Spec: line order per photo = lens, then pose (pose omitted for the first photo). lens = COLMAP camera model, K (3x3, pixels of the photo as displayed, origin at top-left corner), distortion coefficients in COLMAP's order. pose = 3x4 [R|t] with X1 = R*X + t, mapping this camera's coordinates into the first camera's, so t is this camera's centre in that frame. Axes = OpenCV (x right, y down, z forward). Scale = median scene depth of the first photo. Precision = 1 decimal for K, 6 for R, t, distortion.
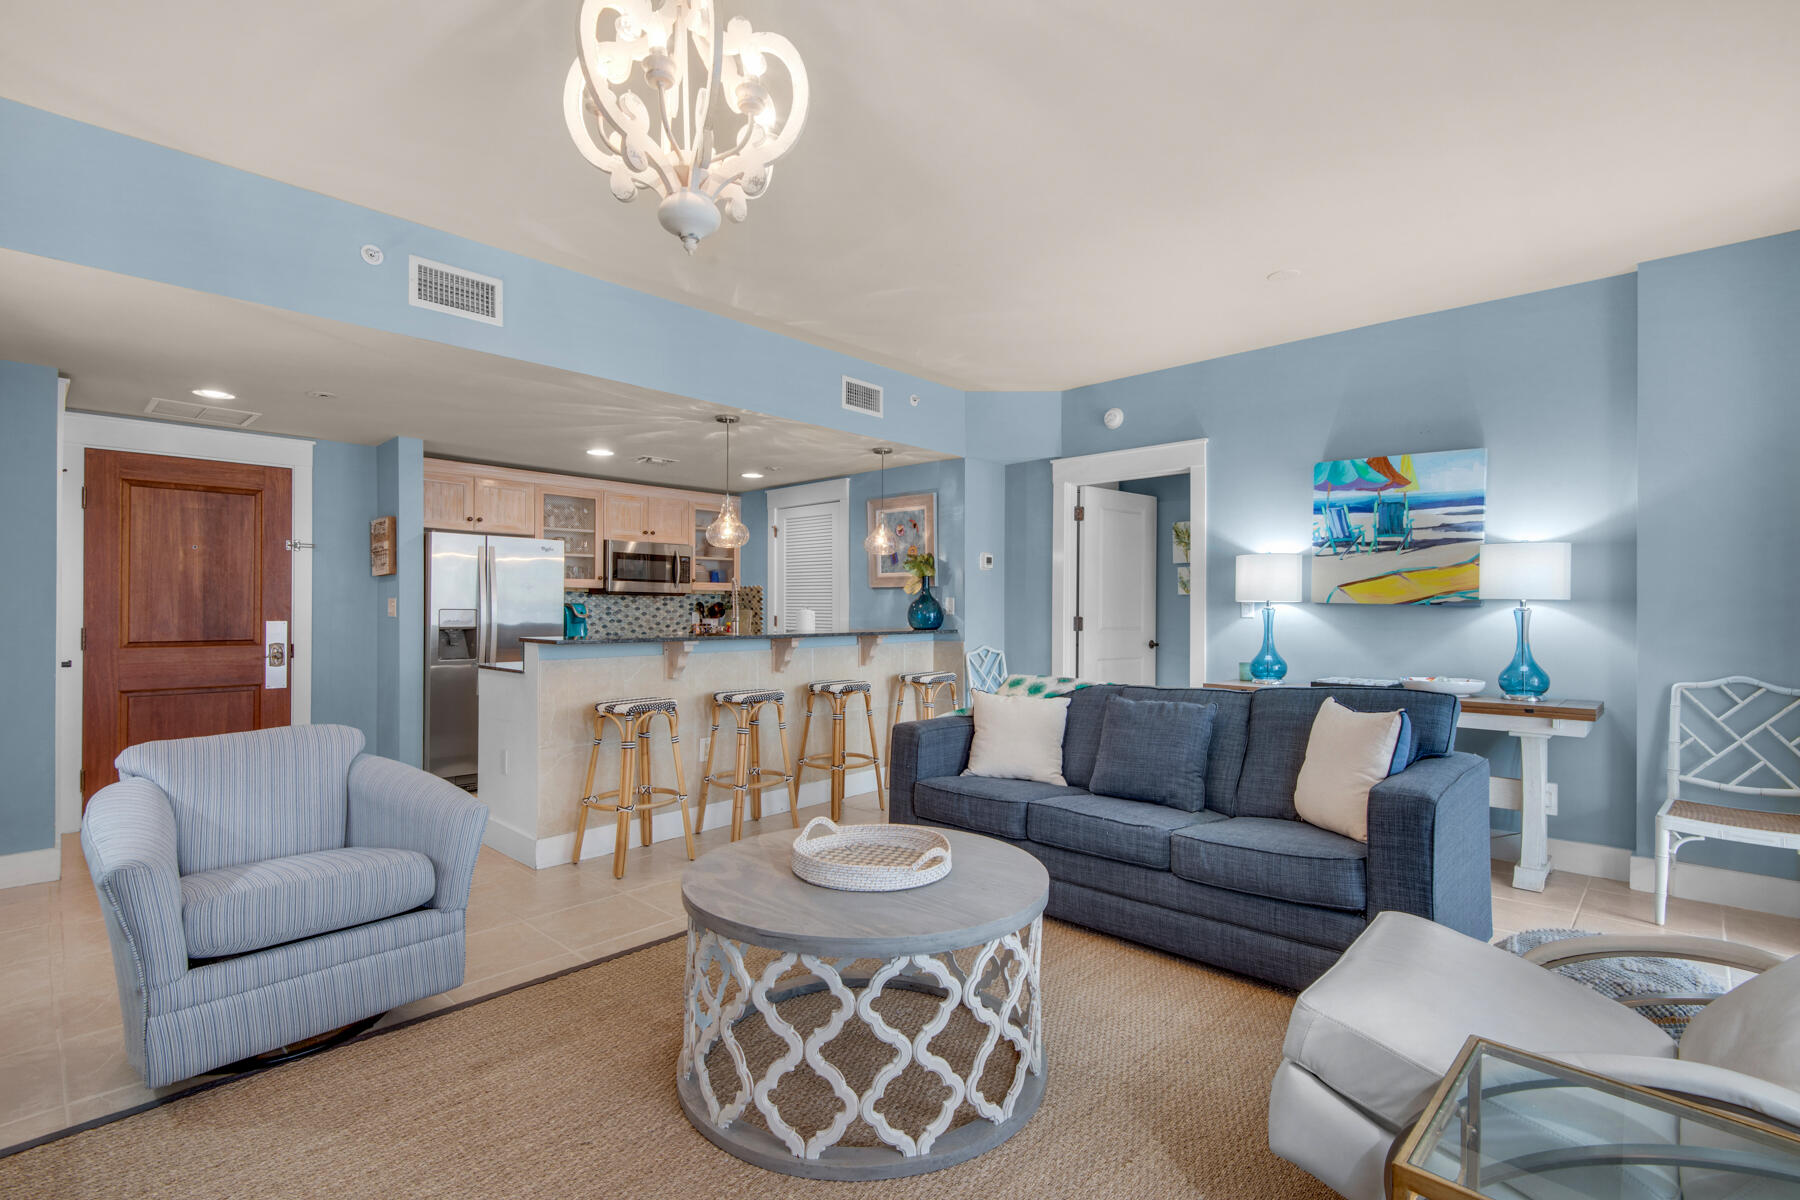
lens RADIAL K [[862.5, 0, 924.9], [0, 862.5, 602.4], [0, 0, 1]] dist [0.001408, -0.000044]
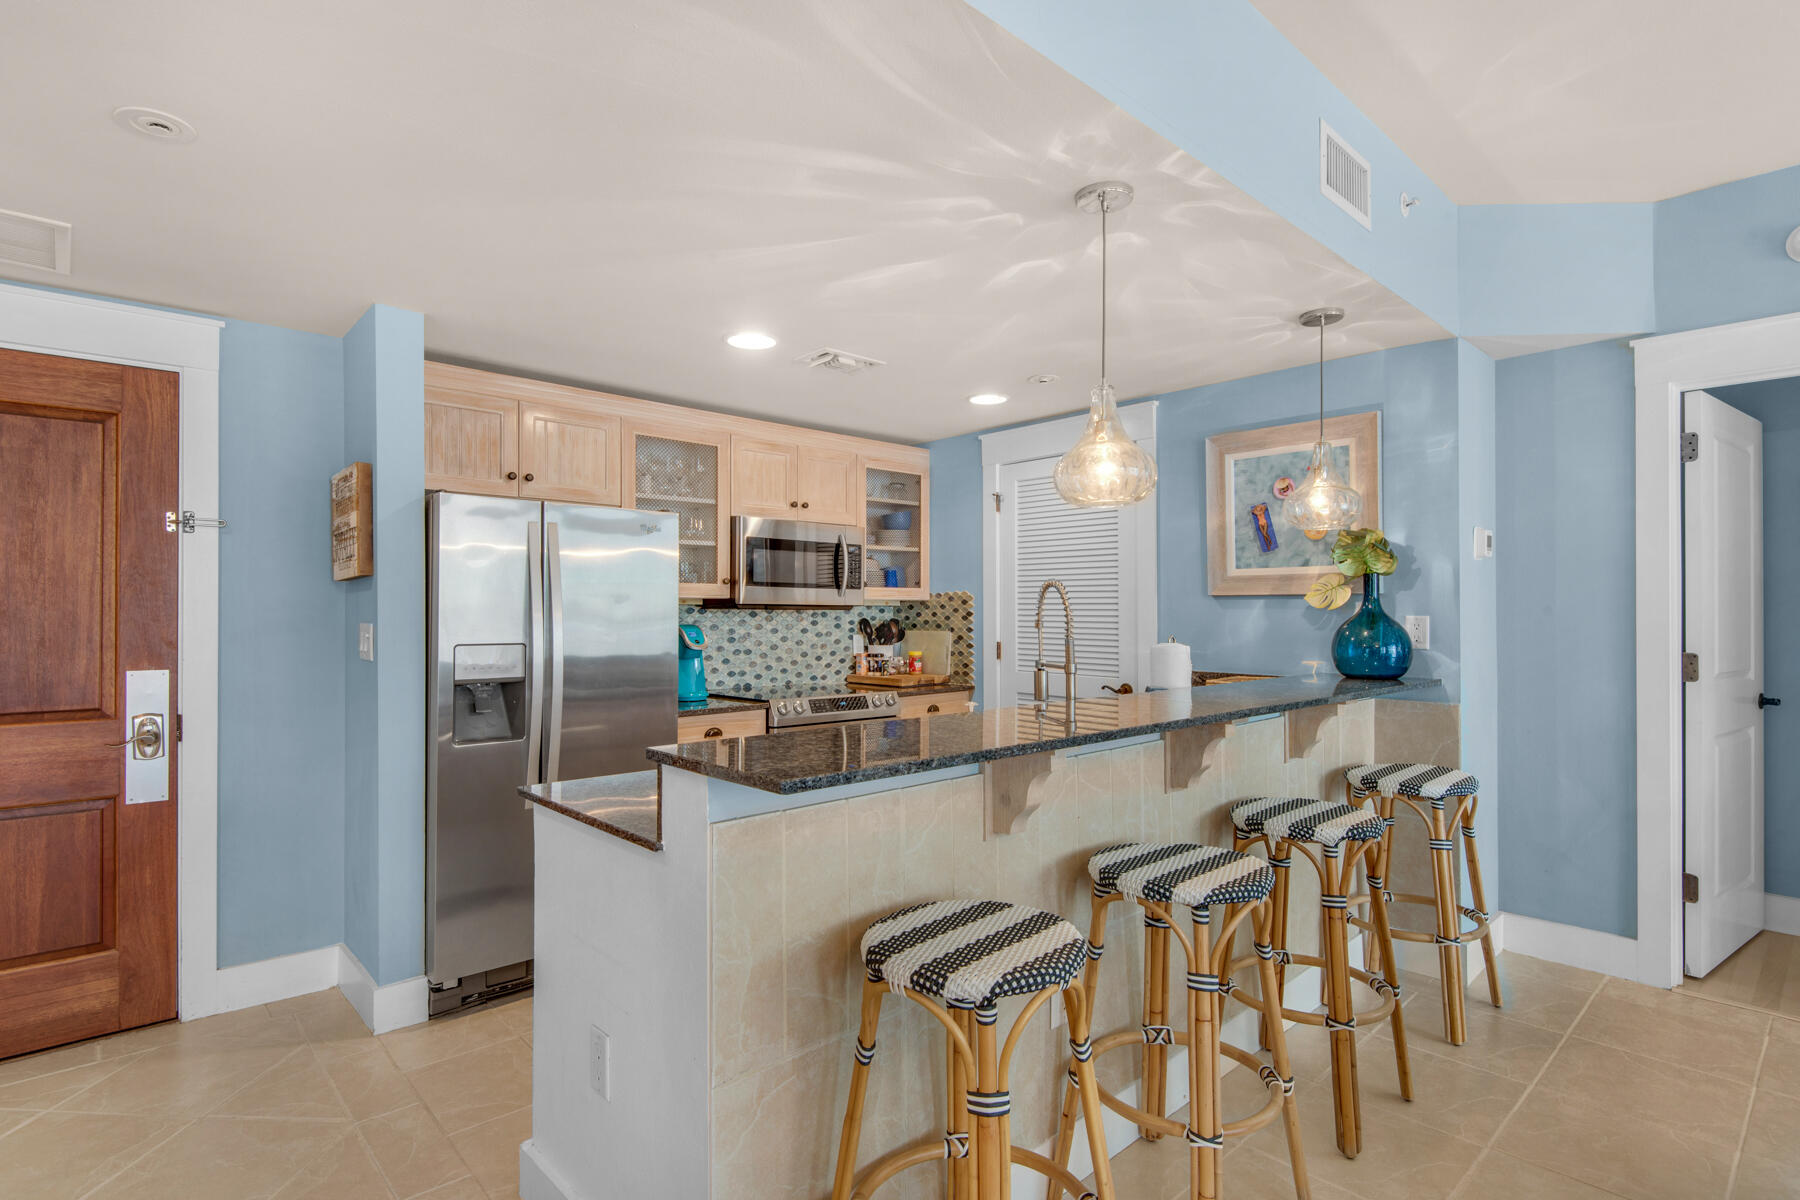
lens RADIAL K [[907.1, 0, 900.0], [0, 907.1, 600.0], [0, 0, 1]] dist [0.000583, -0.000476]
pose [[0.996804, -0.004988, -0.079726, -0.241331], [0.004595, 0.999976, -0.005113, -0.013722], [0.079749, 0.004730, 0.996804, 0.455701]]
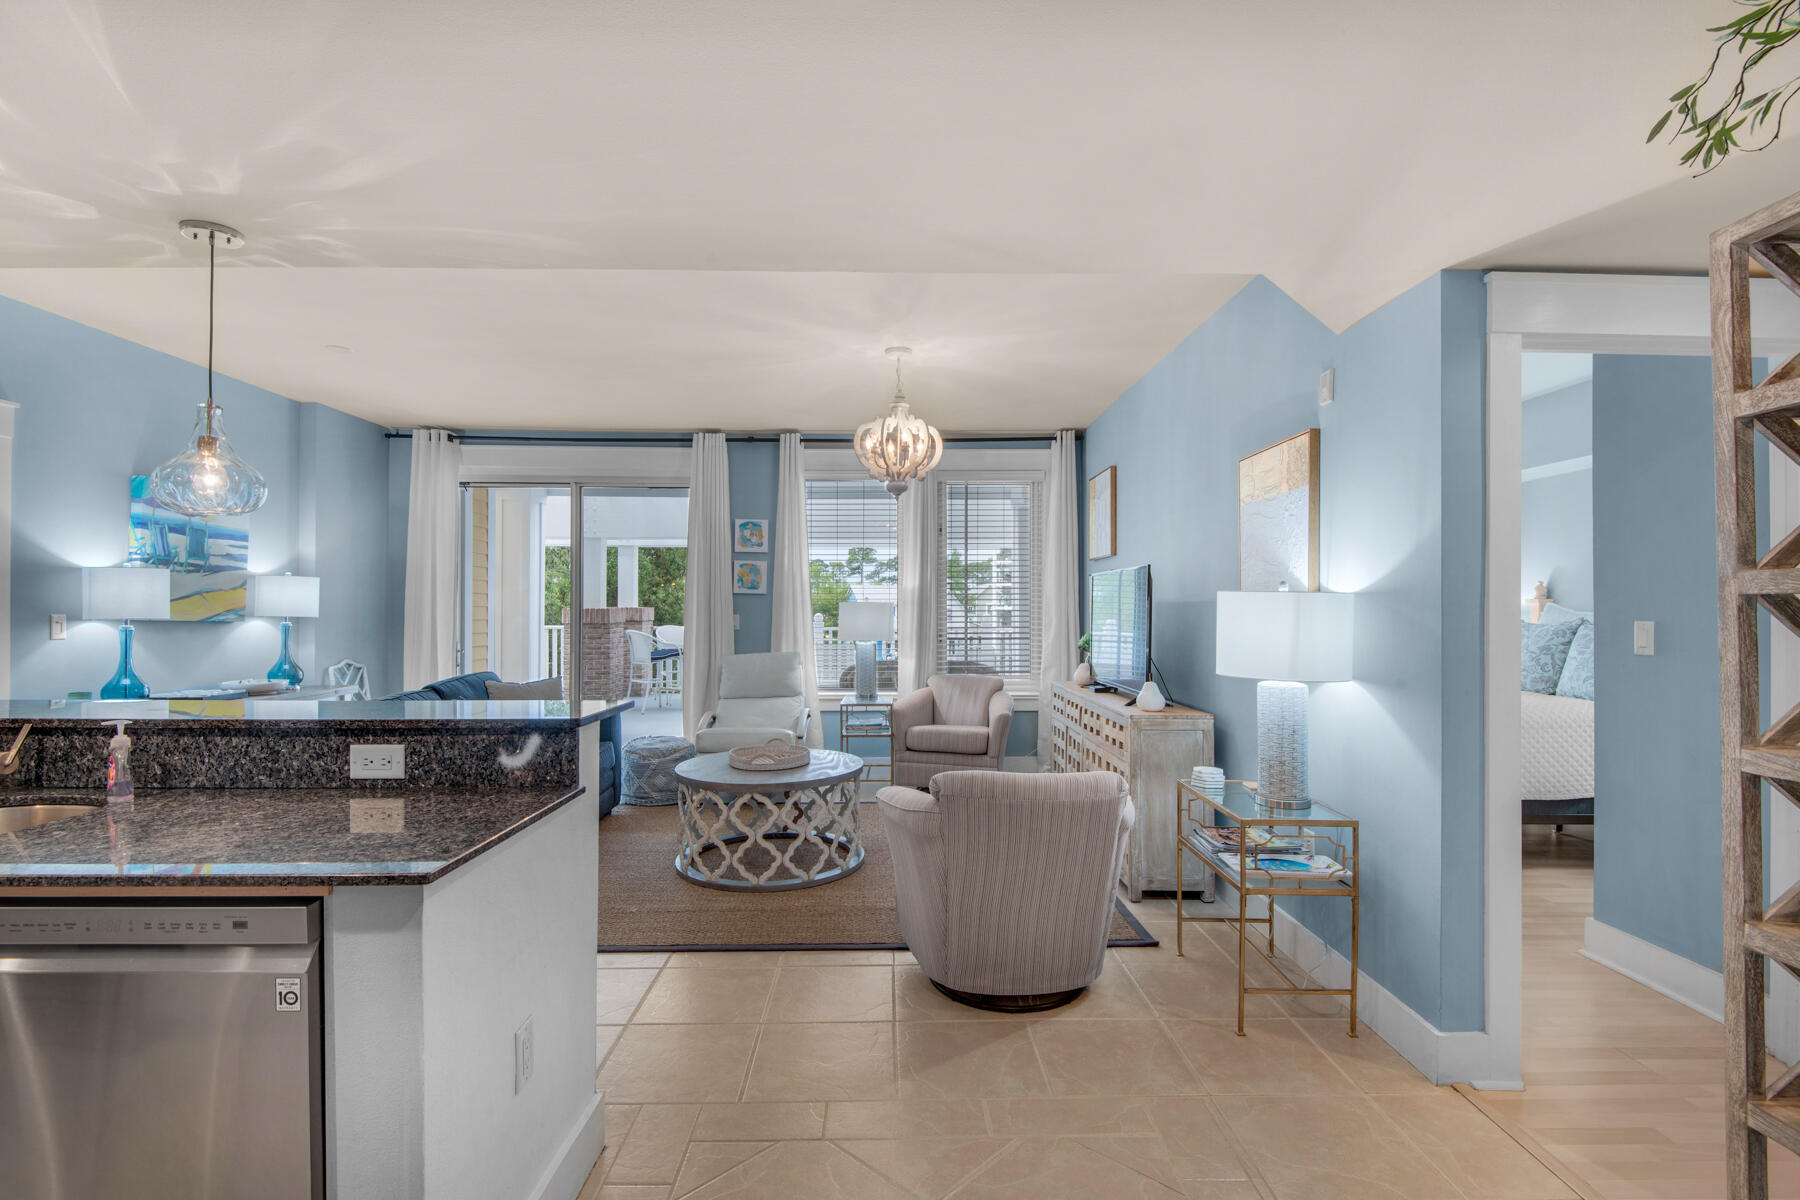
lens RADIAL K [[817.2, 0, 895.6], [0, 817.2, 606.7], [0, 0, 1]] dist [-0.000034, -0.000033]
pose [[-0.697323, -0.000860, 0.716756, -0.653680], [-0.005420, 0.999977, -0.004073, -0.013355], [-0.716736, -0.006725, -0.697312, 0.858759]]
